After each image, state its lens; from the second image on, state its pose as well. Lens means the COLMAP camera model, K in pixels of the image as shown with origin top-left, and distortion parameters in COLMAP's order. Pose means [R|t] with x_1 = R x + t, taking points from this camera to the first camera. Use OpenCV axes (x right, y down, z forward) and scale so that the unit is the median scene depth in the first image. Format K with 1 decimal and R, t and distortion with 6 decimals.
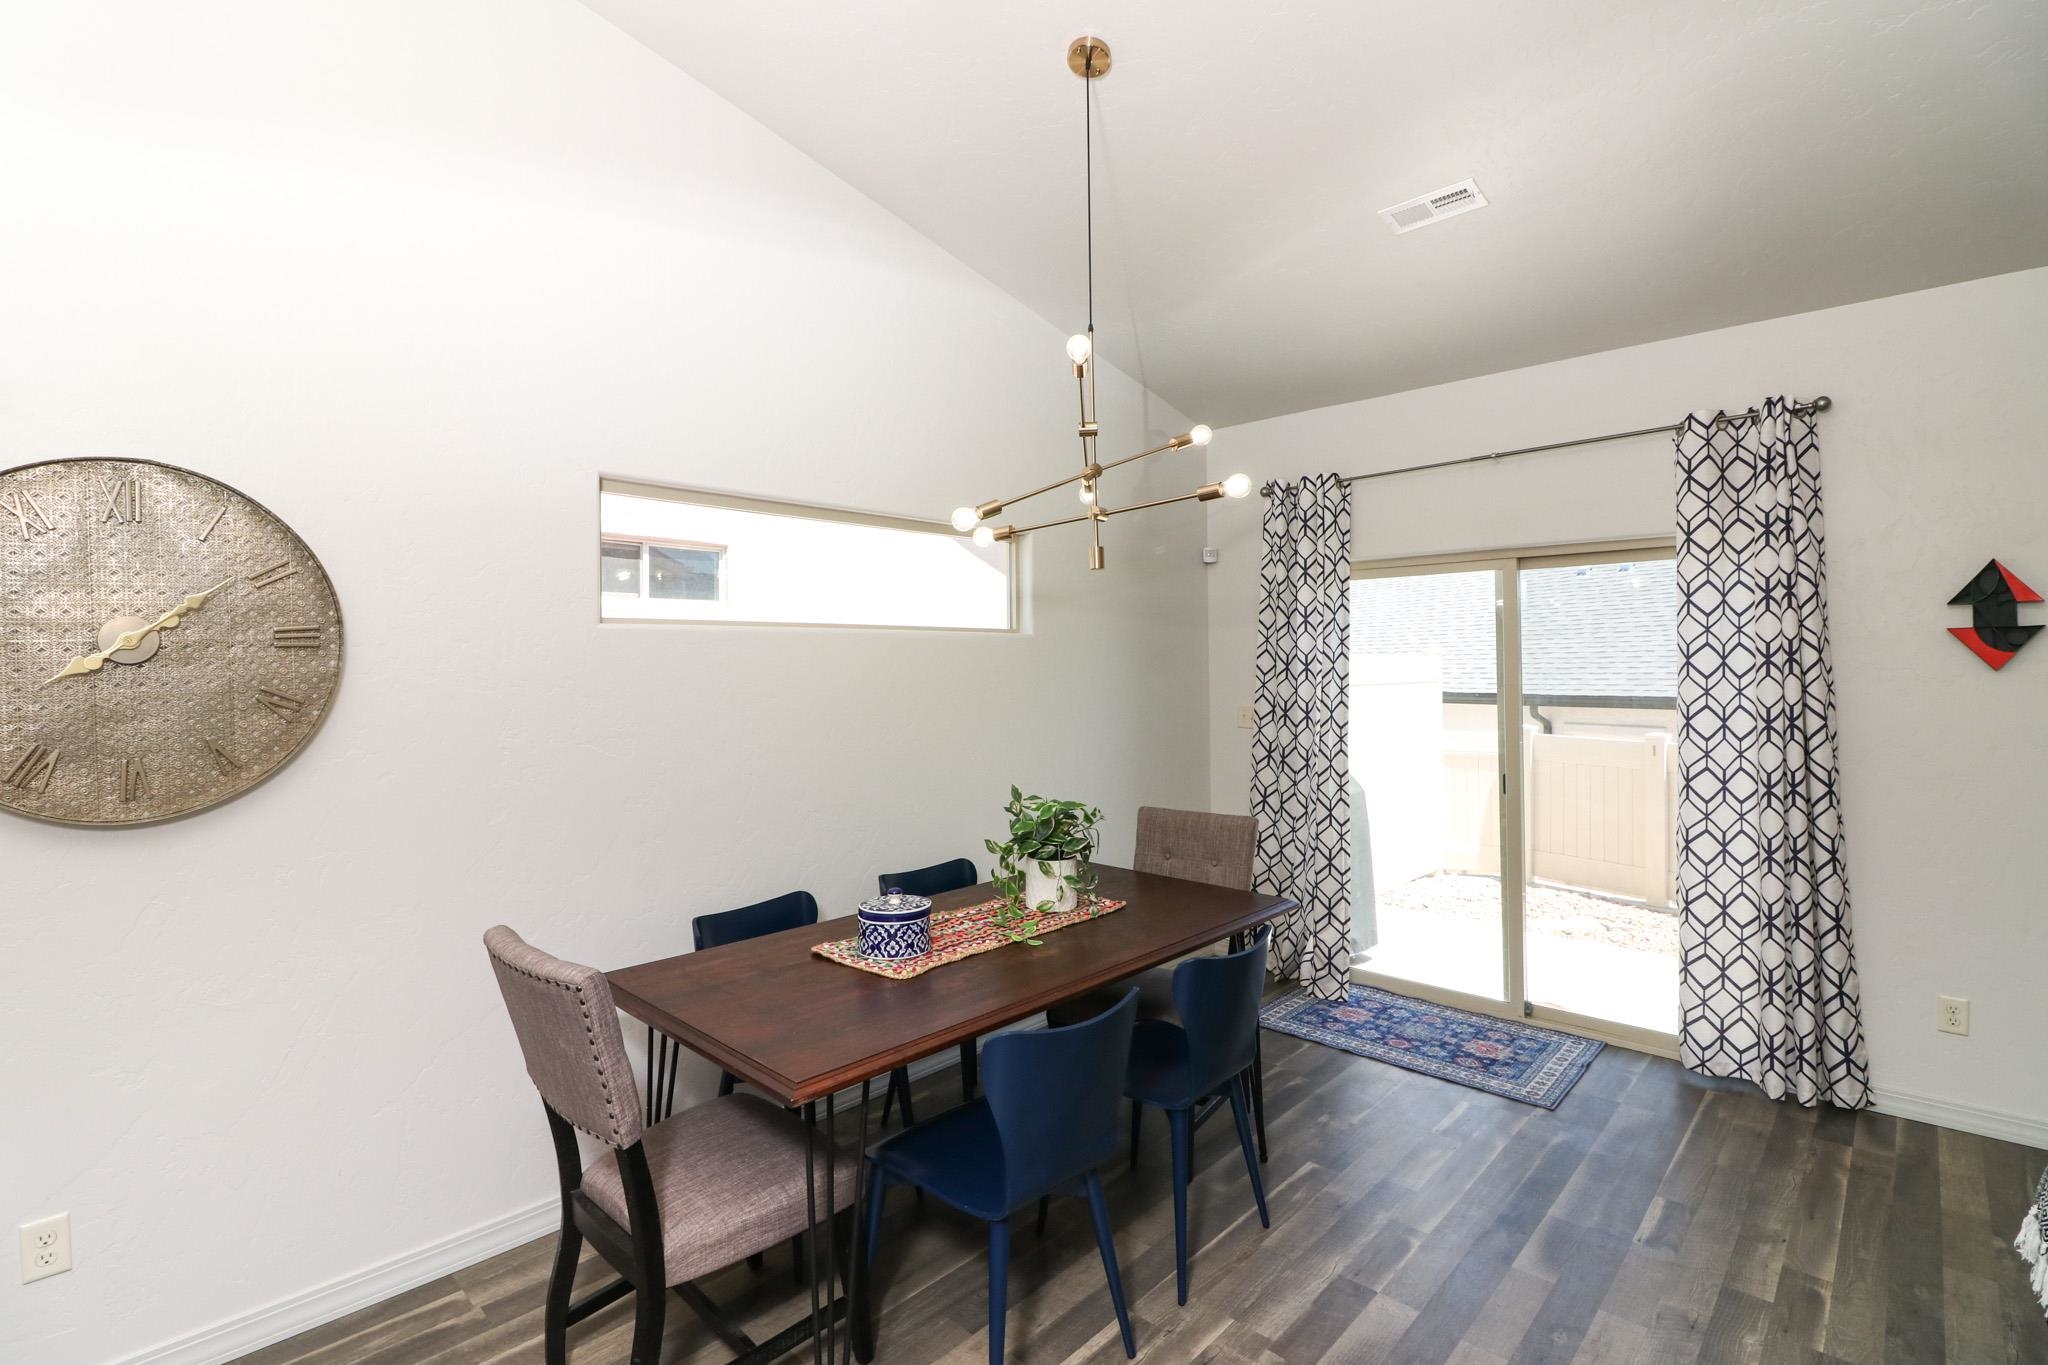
lens RADIAL K [[945.7, 0, 1001.7], [0, 945.7, 658.2], [0, 0, 1]] dist [-0.012169, -0.006505]
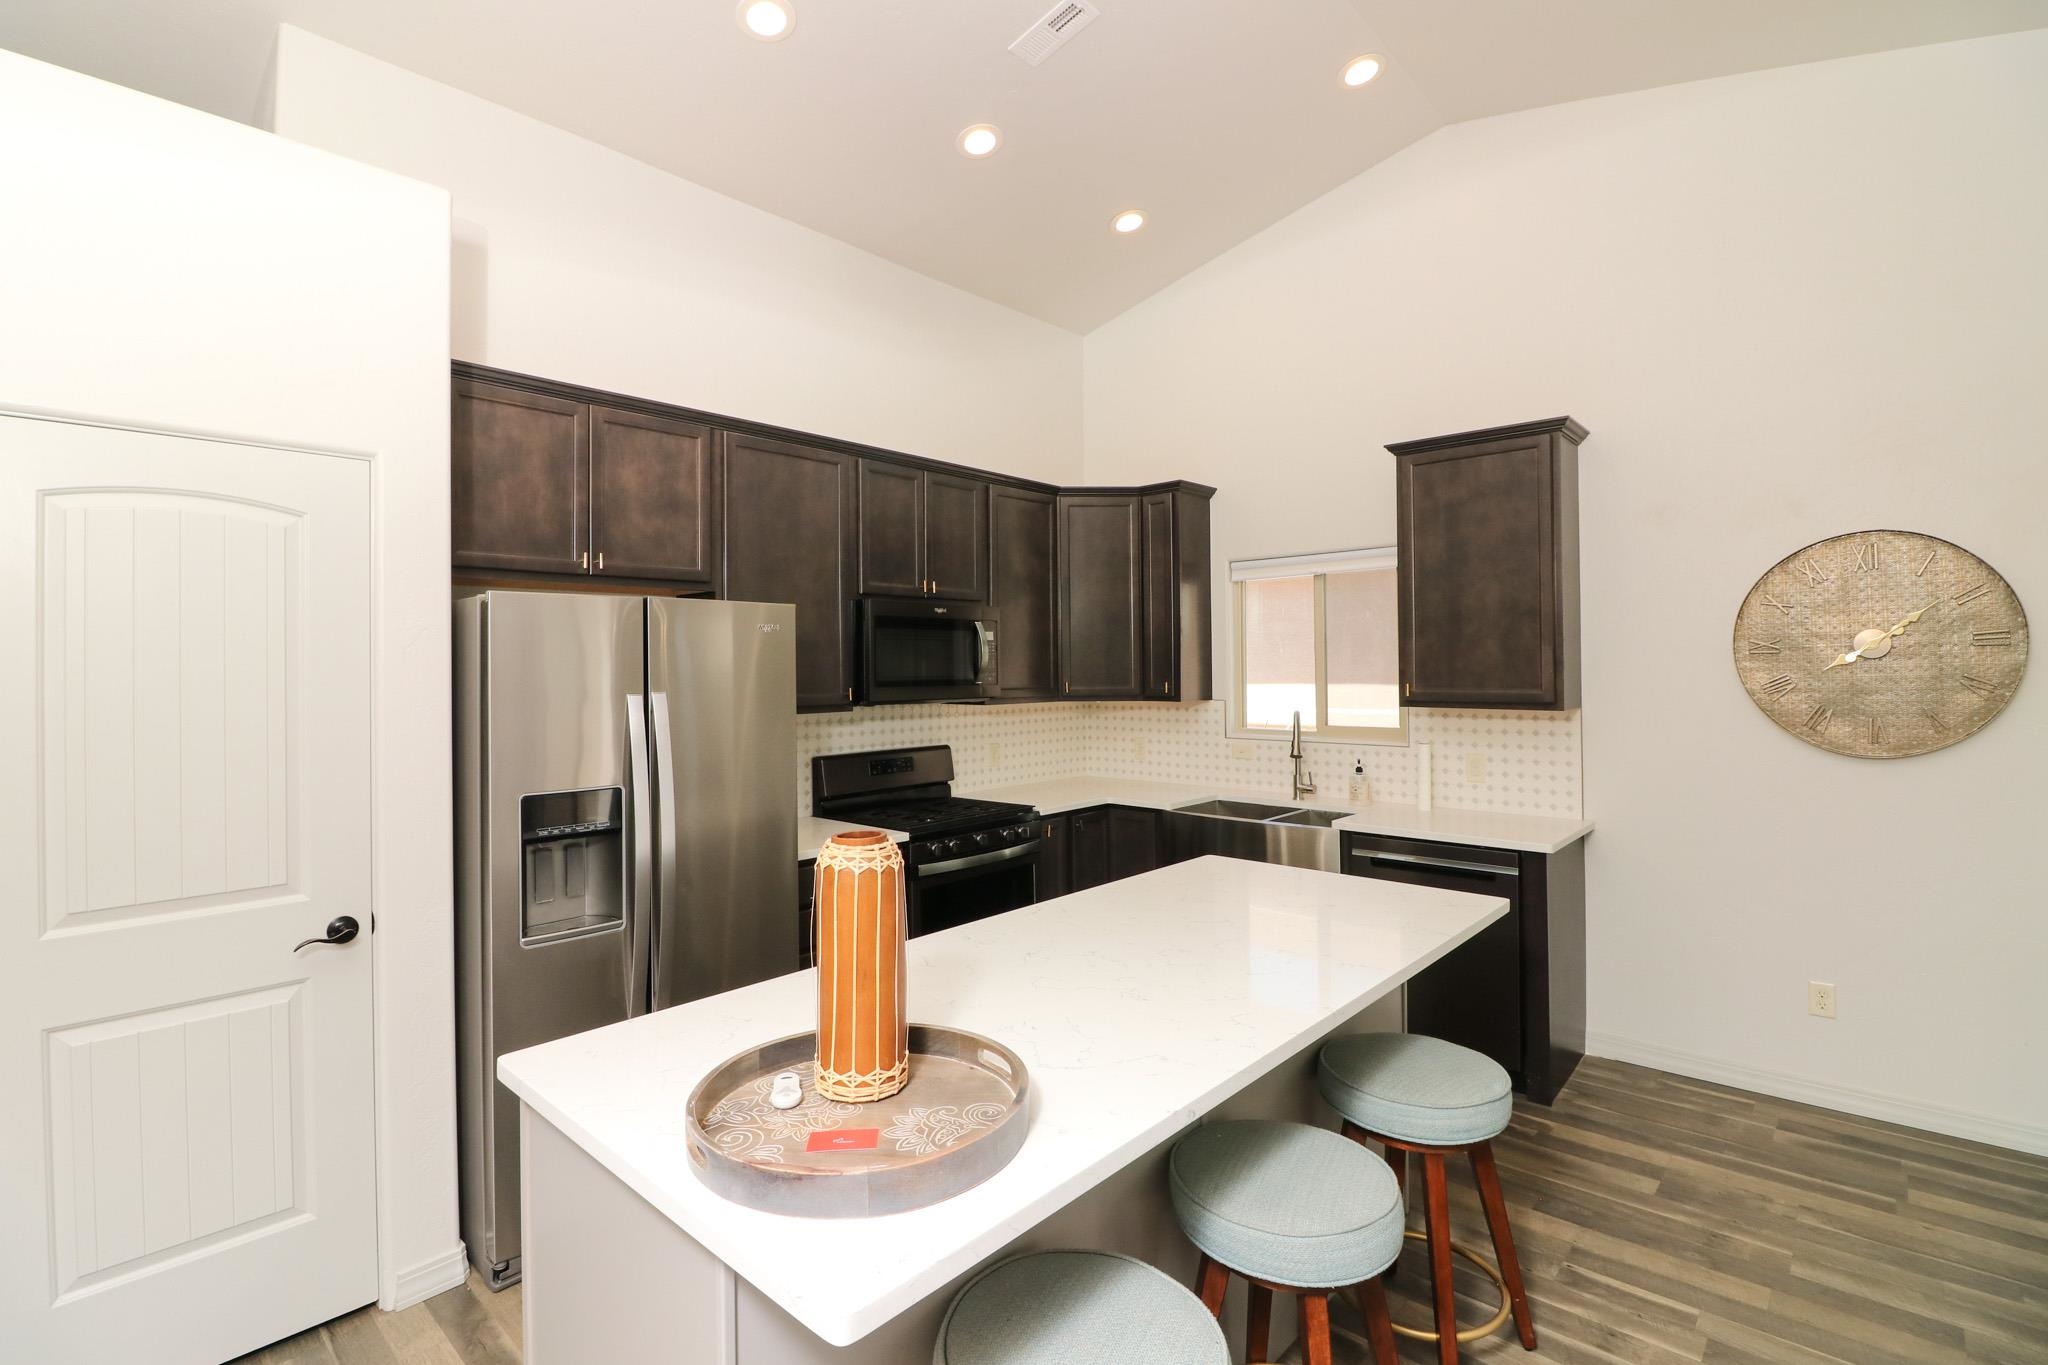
lens RADIAL K [[945.7, 0, 1018.1], [0, 945.7, 655.6], [0, 0, 1]] dist [-0.012169, -0.006505]
pose [[-0.046875, 0.002969, -0.998896, 0.729557], [0.018959, 0.999818, 0.002082, -0.029457], [0.998721, -0.018840, -0.046923, -0.392767]]
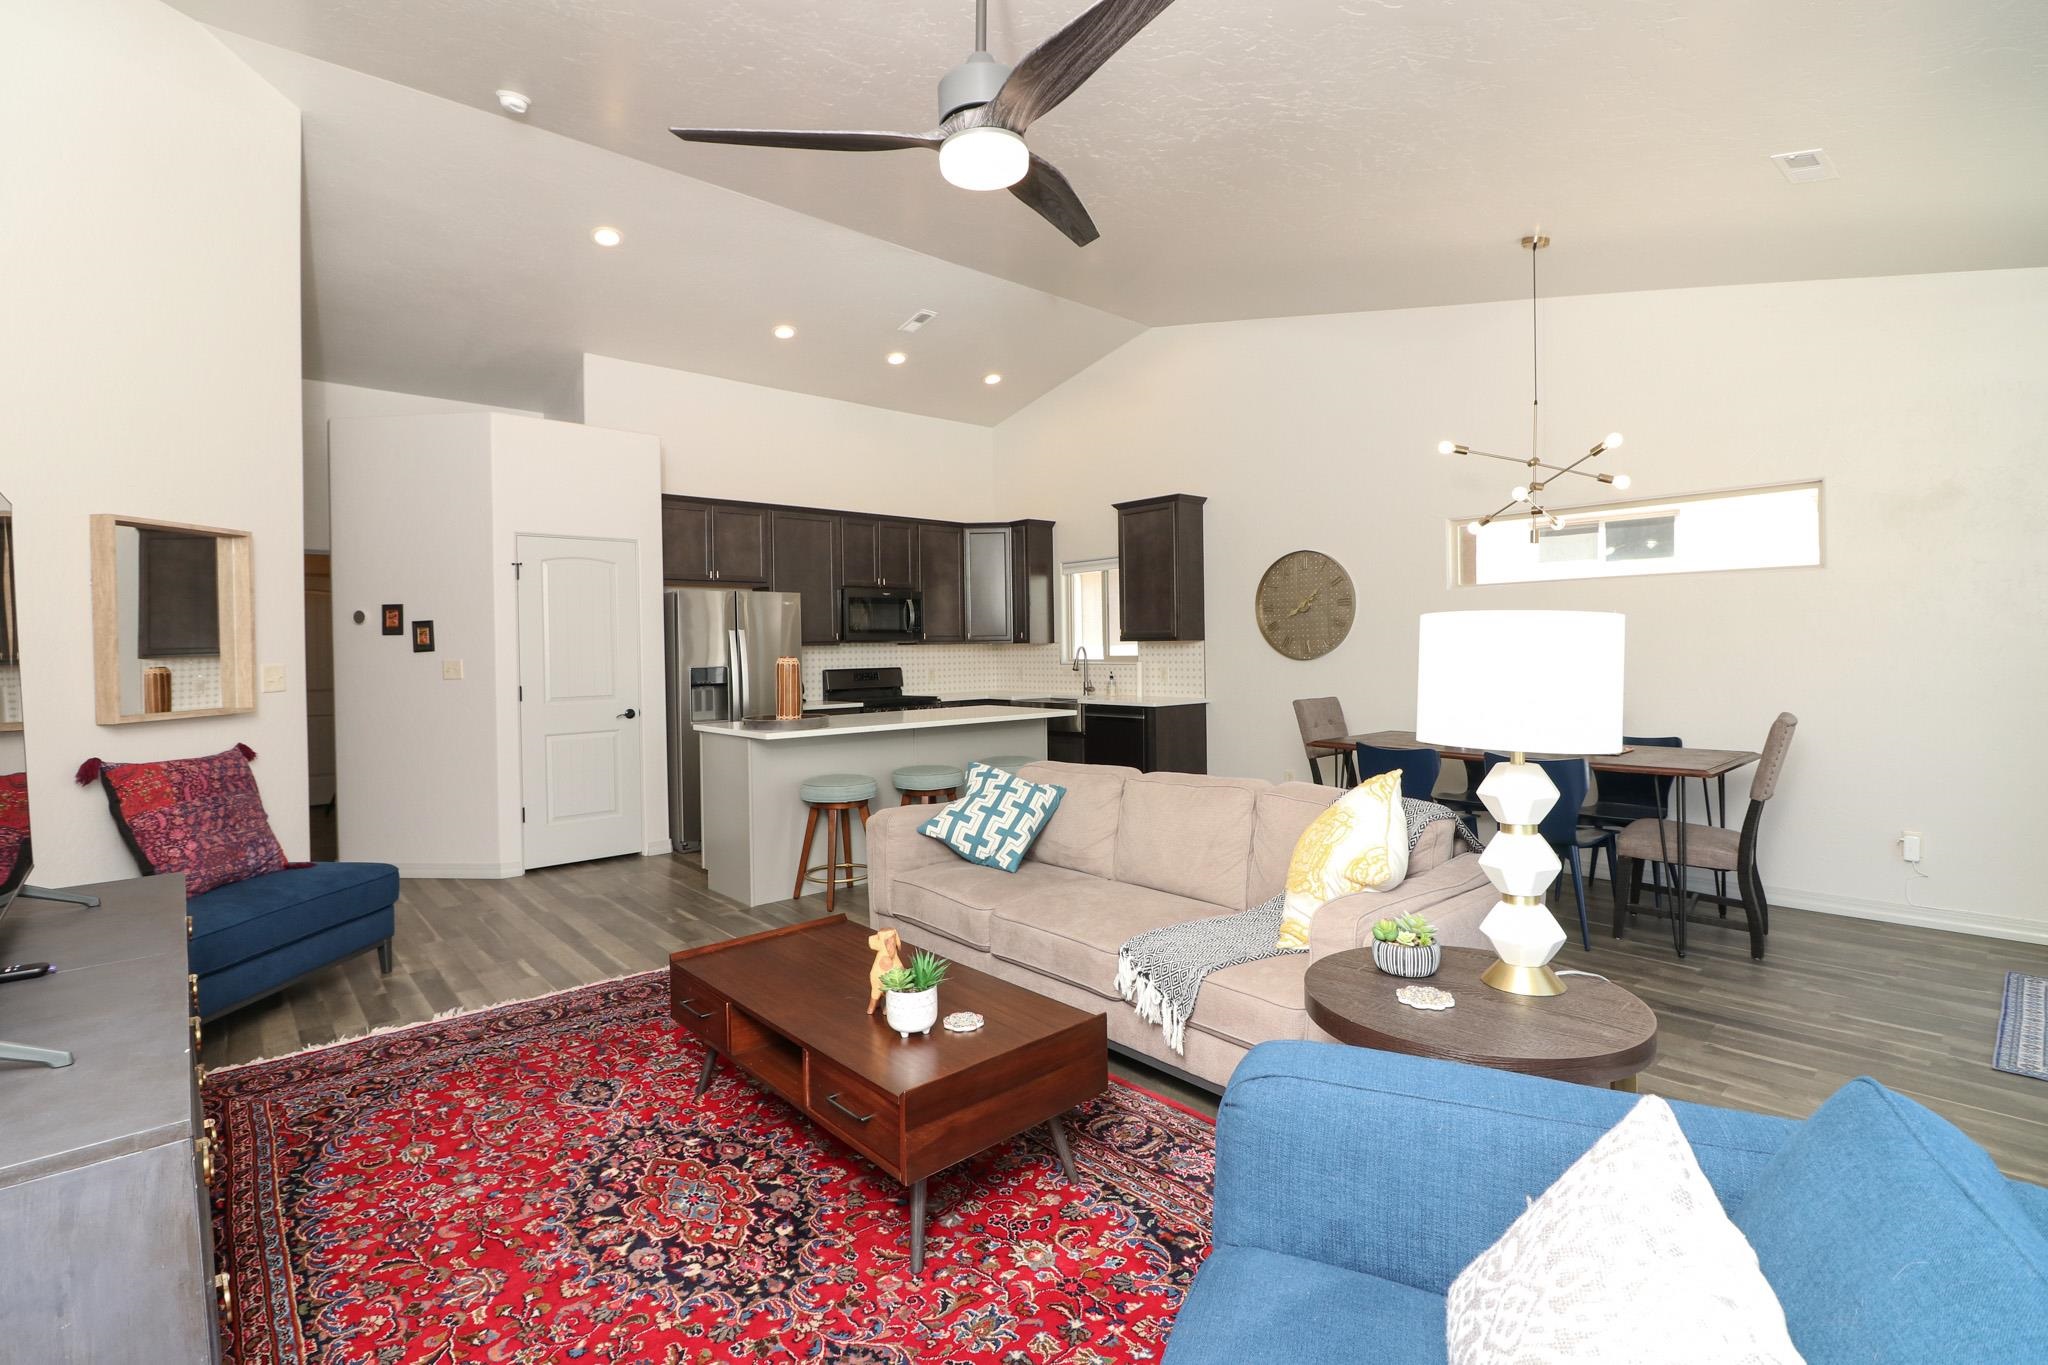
lens RADIAL K [[945.7, 0, 1019.7], [0, 945.7, 656.7], [0, 0, 1]] dist [-0.012169, -0.006505]
pose [[-0.147712, 0.026208, -0.988683, 2.457031], [0.027064, 0.999382, 0.022448, 0.058882], [0.988660, -0.023441, -0.148330, 0.444433]]
